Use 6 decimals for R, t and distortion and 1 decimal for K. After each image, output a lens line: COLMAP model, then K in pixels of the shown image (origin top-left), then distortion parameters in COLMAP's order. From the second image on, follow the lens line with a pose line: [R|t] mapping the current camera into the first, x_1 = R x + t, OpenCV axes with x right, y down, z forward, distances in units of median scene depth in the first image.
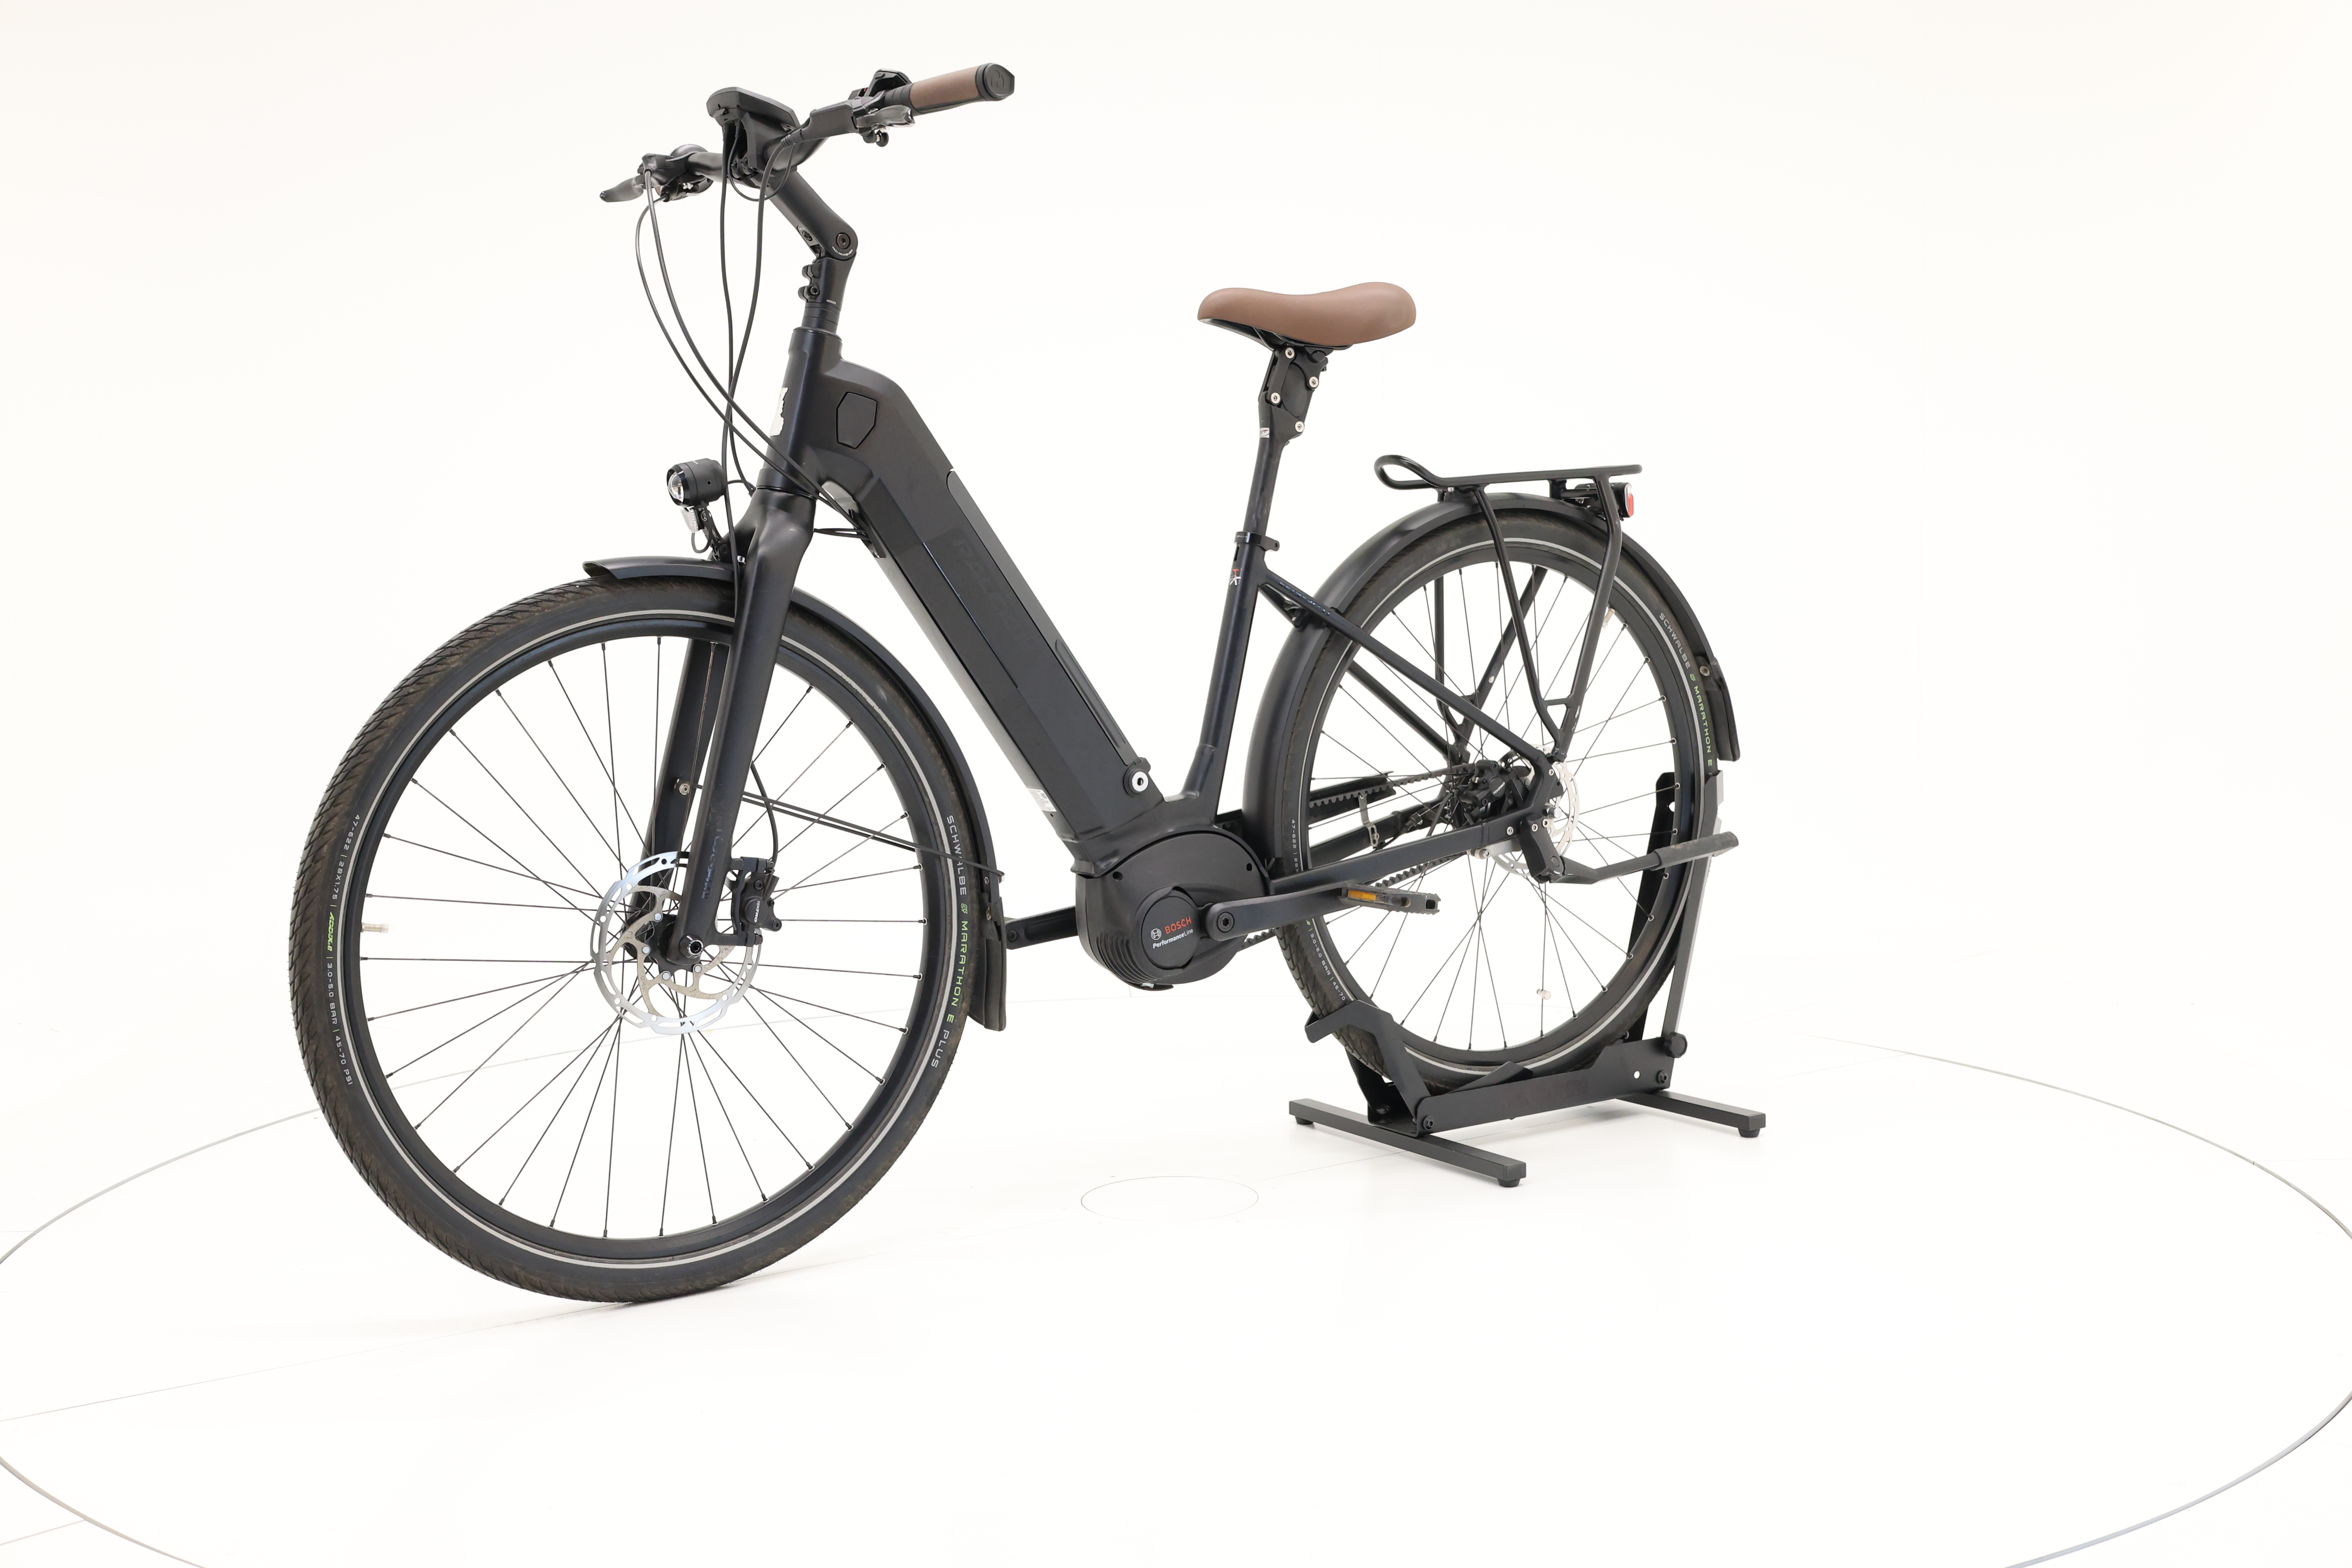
lens RADIAL K [[2648.7, 0, 1192.8], [0, 2648.7, 786.0], [0, 0, 1]] dist [0.017083, 0.000000]
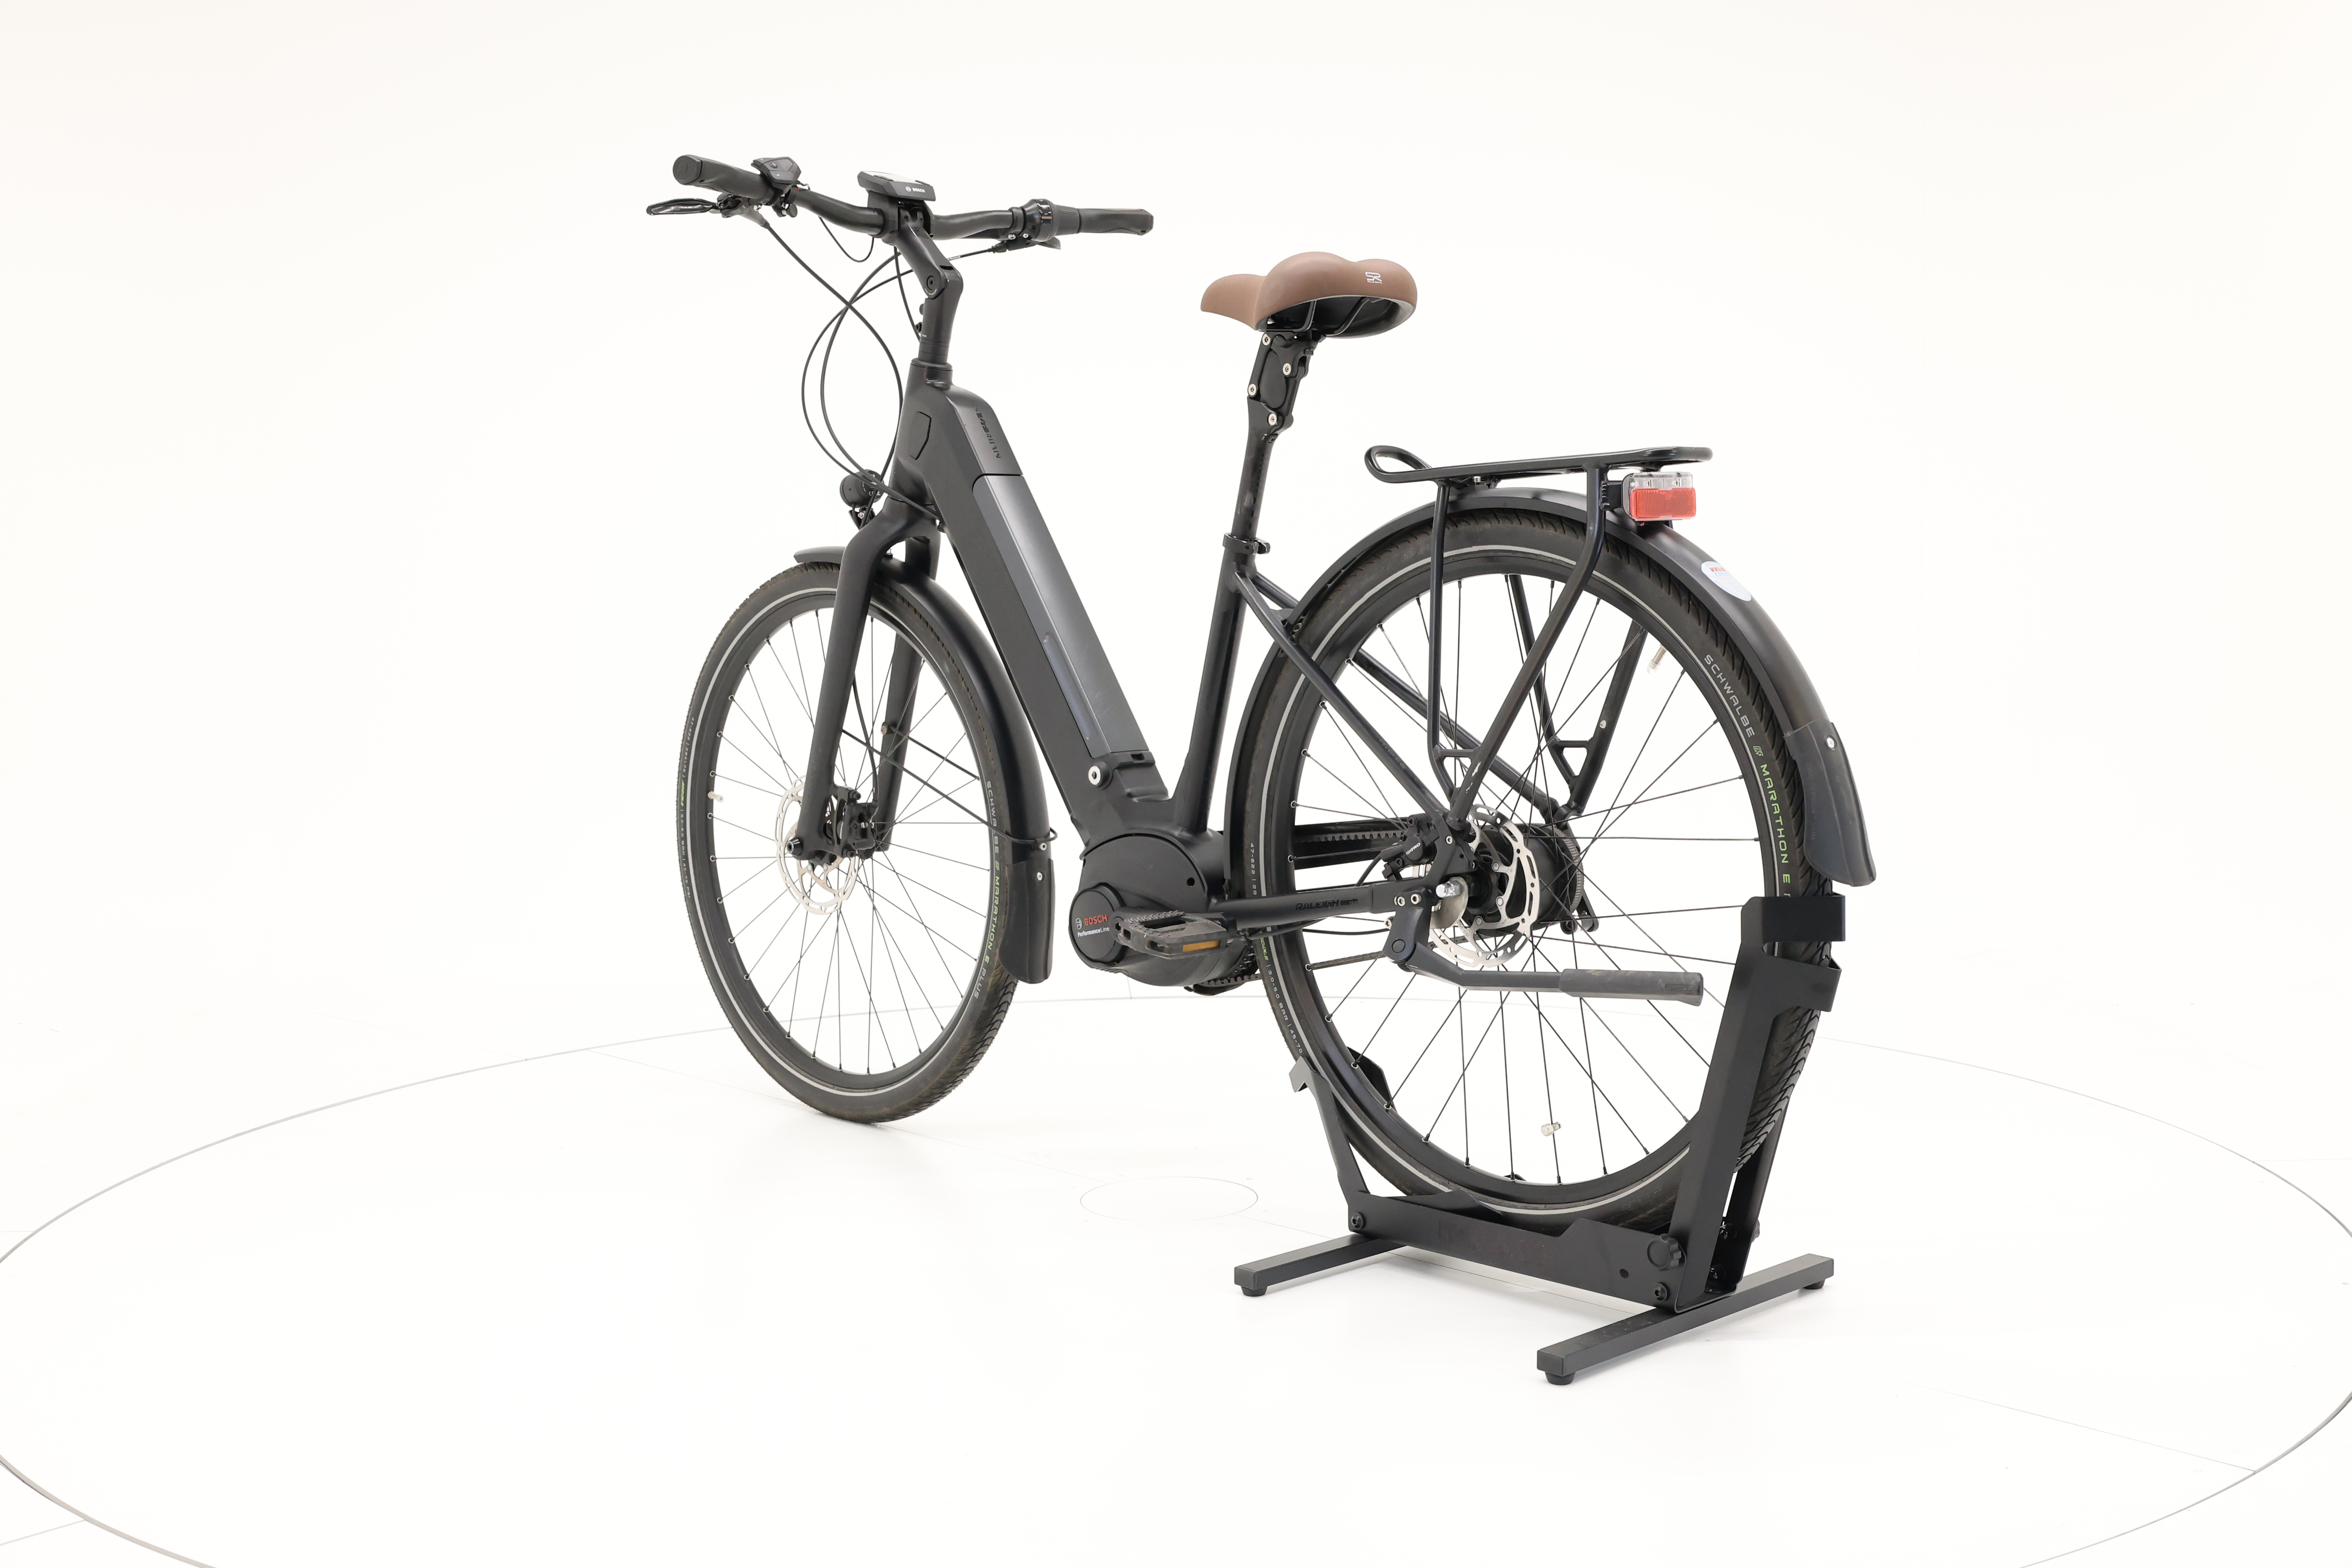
lens RADIAL K [[2648.7, 0, 1172.2], [0, 2648.7, 787.7], [0, 0, 1]] dist [0.017083, 0.000000]
pose [[0.151186, 0.117272, -0.981524, 0.997502], [-0.082577, 0.990966, 0.105680, -0.108462], [0.985050, 0.065074, 0.159504, 0.868544]]
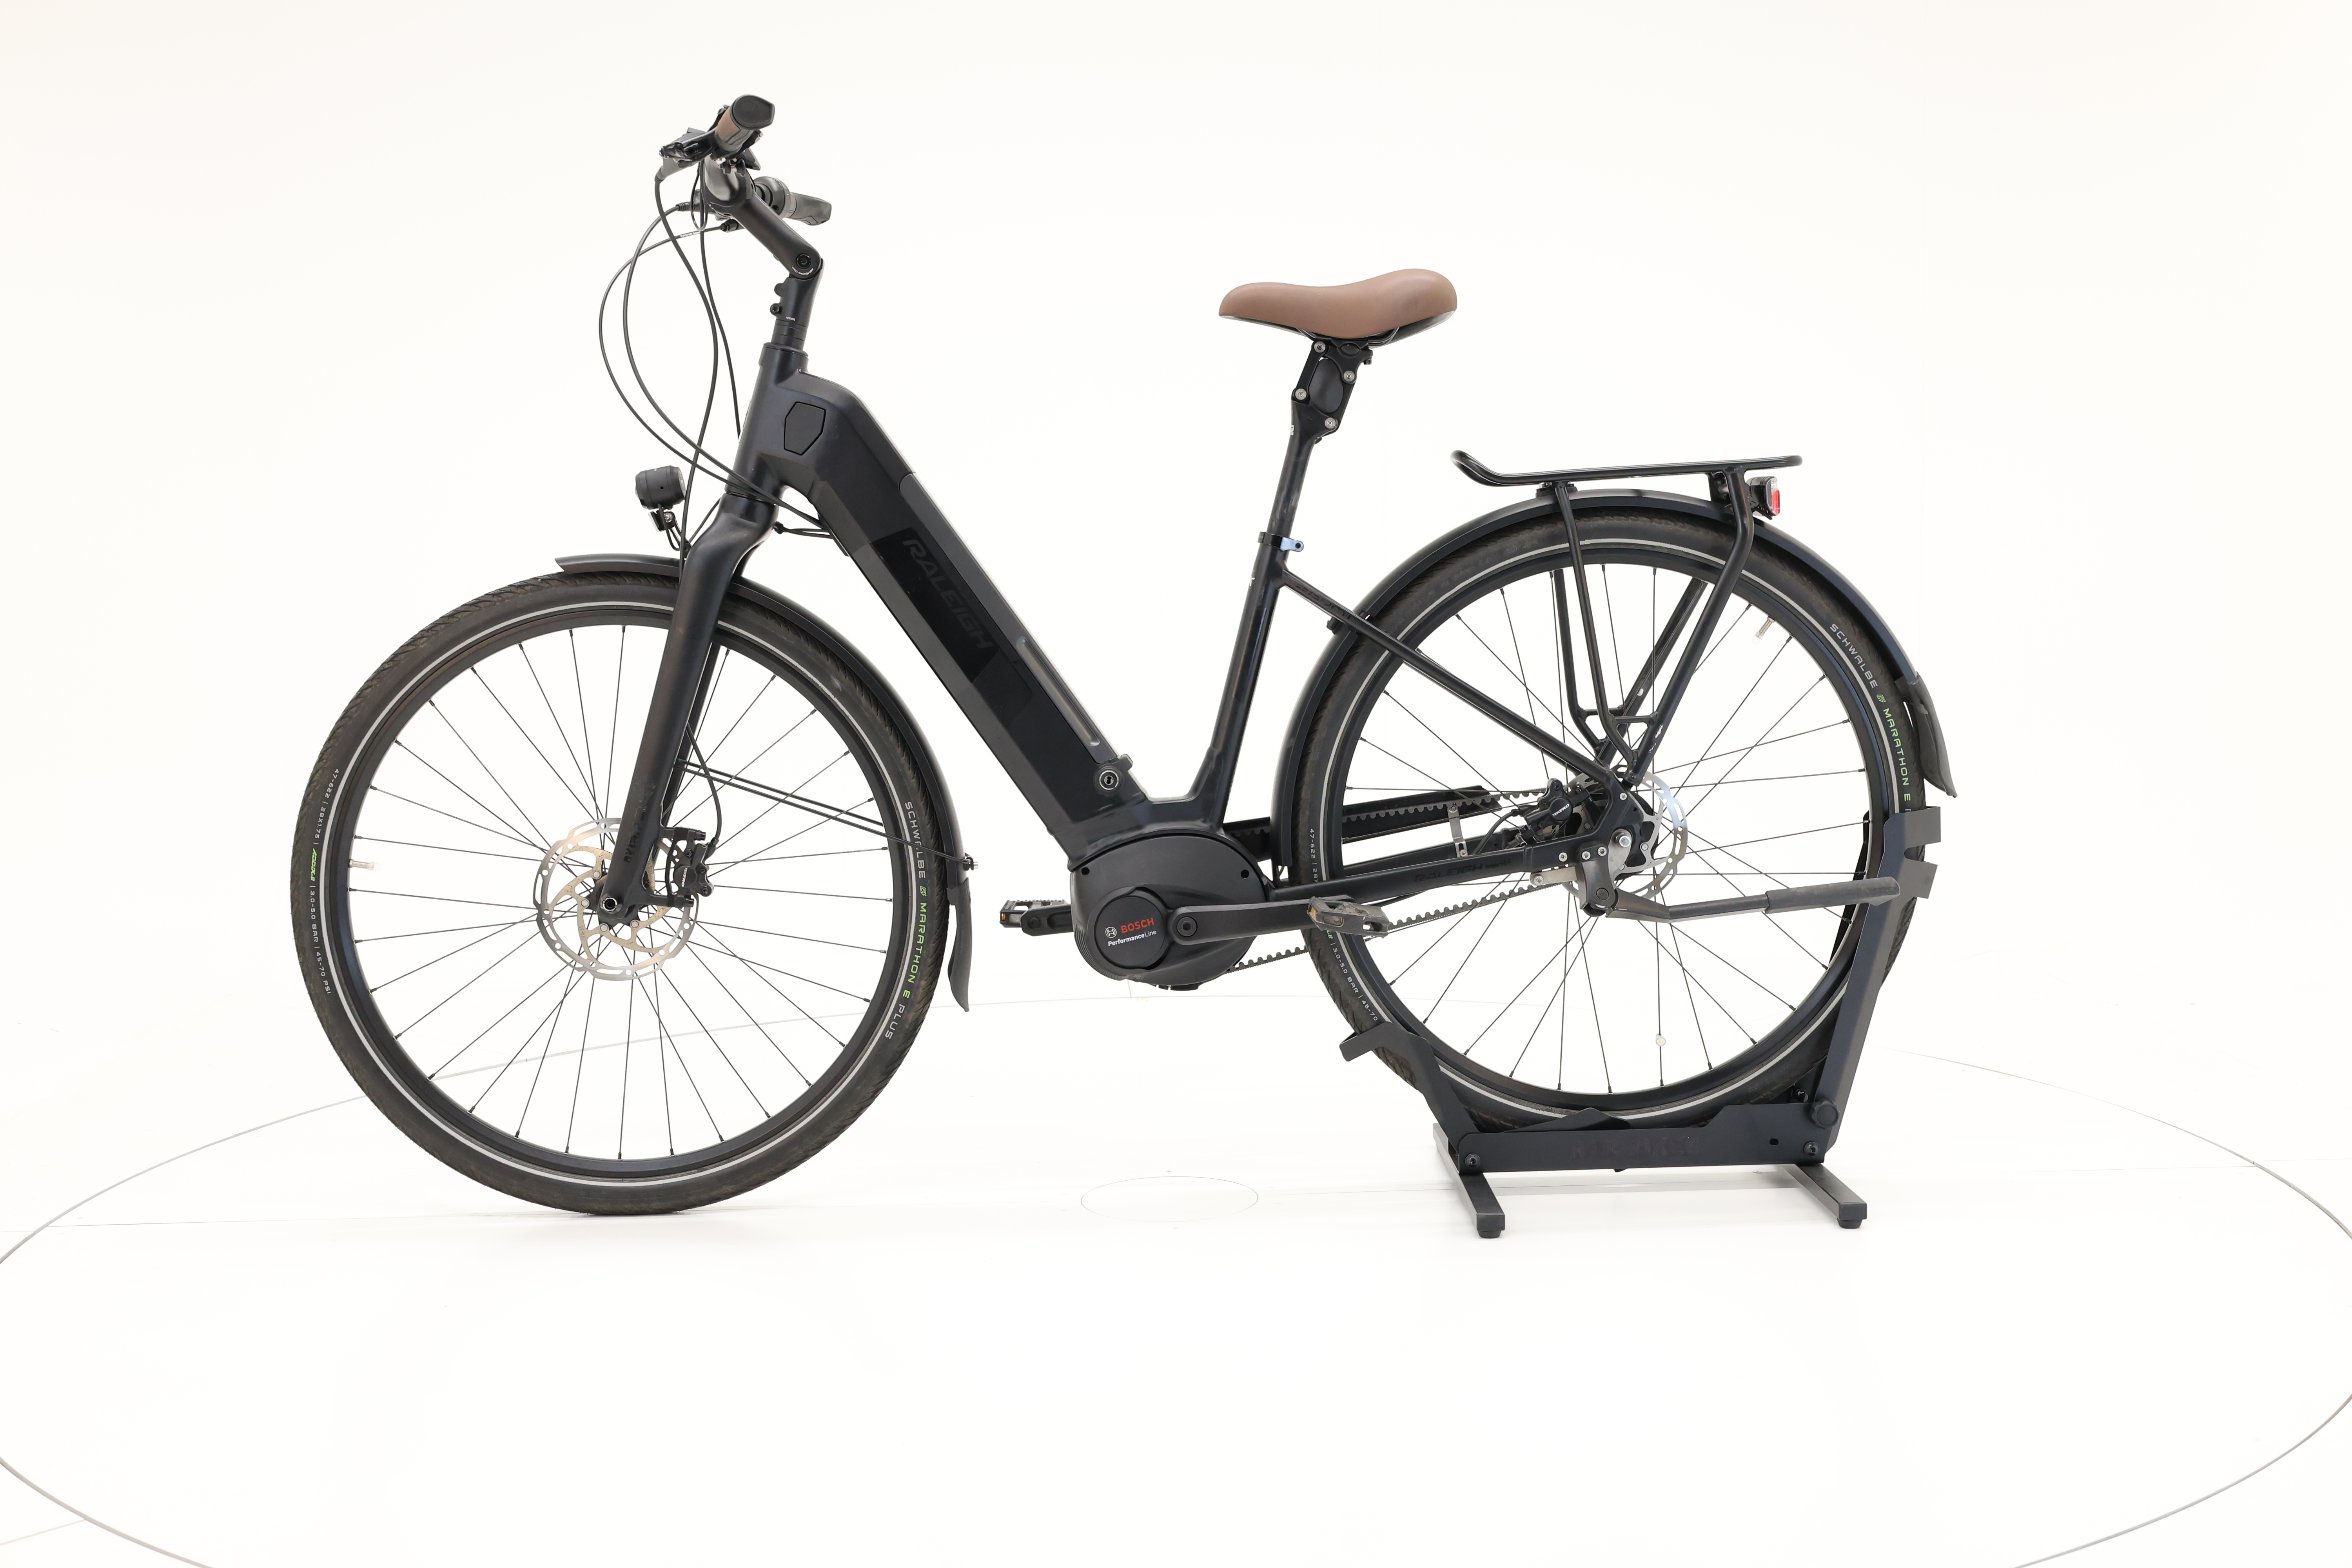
lens RADIAL K [[2648.7, 0, 1181.1], [0, 2648.7, 783.3], [0, 0, 1]] dist [0.017083, 0.000000]
pose [[0.843834, 0.055498, -0.533727, 0.542914], [-0.051547, 0.998421, 0.022321, -0.024342], [0.534123, 0.008676, 0.845362, 0.163095]]
